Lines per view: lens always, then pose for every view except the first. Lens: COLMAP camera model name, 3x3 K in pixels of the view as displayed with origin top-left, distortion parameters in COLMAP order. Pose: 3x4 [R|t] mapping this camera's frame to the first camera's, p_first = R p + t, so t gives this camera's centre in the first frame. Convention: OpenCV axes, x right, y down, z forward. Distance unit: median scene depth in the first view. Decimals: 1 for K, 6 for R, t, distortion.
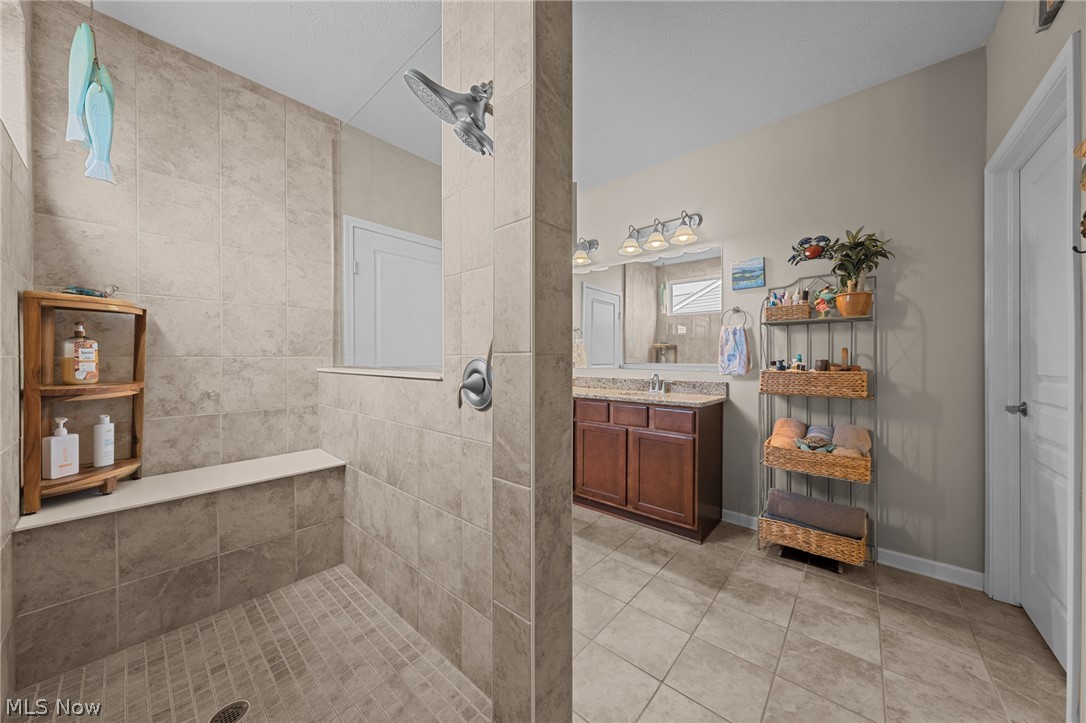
lens RADIAL K [[371.7, 0, 543.8], [0, 371.7, 360.0], [0, 0, 1]] dist [0.000373, -0.000115]
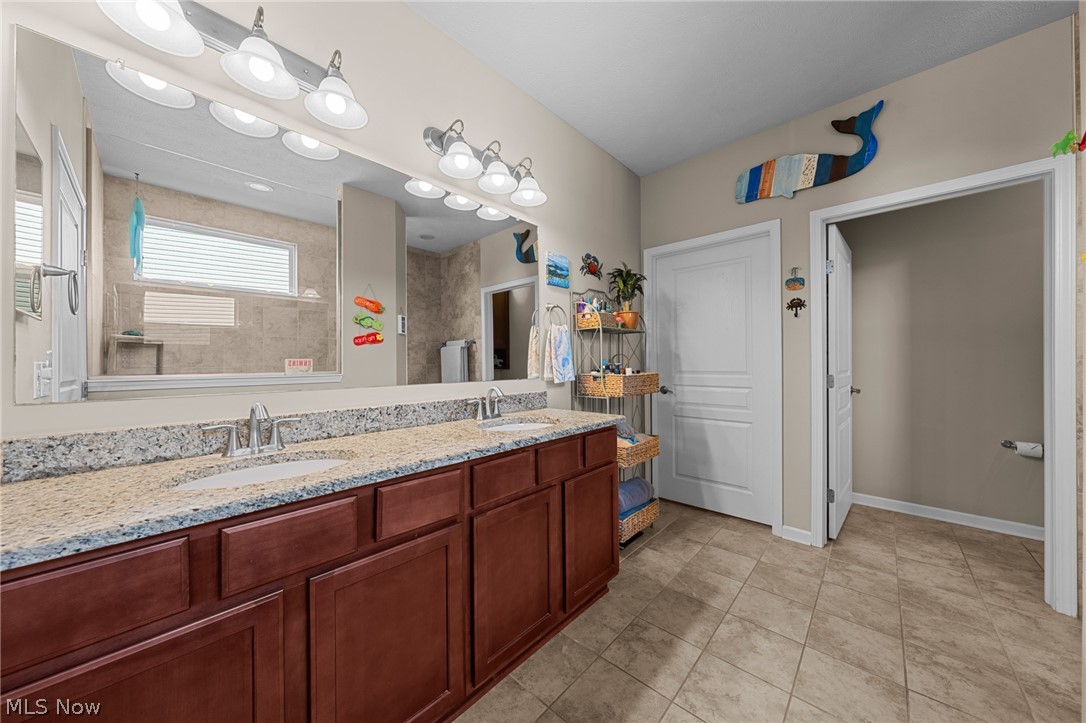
lens RADIAL K [[371.7, 0, 542.9], [0, 371.7, 359.4], [0, 0, 1]] dist [0.000373, -0.000115]
pose [[0.013267, 0.006488, 0.999891, -0.411243], [0.008273, 0.999944, -0.006598, -0.008354], [-0.999878, 0.008360, 0.013213, 1.159461]]
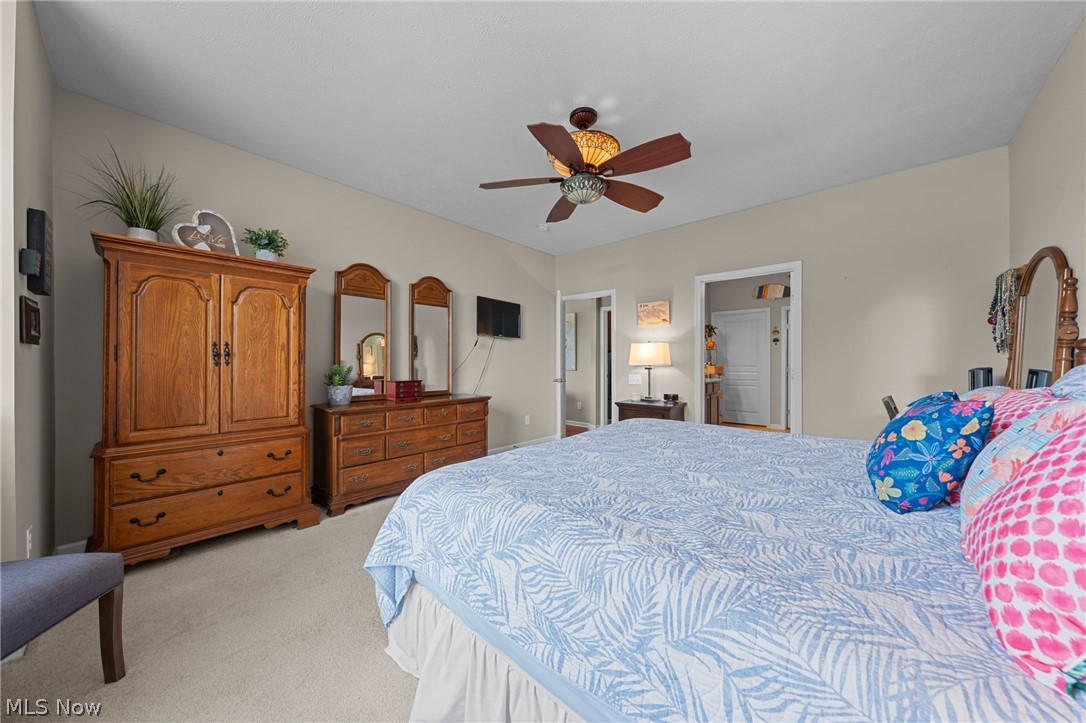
lens RADIAL K [[371.7, 0, 544.2], [0, 371.7, 360.6], [0, 0, 1]] dist [0.000373, -0.000115]
pose [[-0.005039, 0.006282, 0.999968, -2.148300], [0.003708, 0.999974, -0.006264, 0.001586], [-0.999980, 0.003676, -0.005063, 2.221287]]
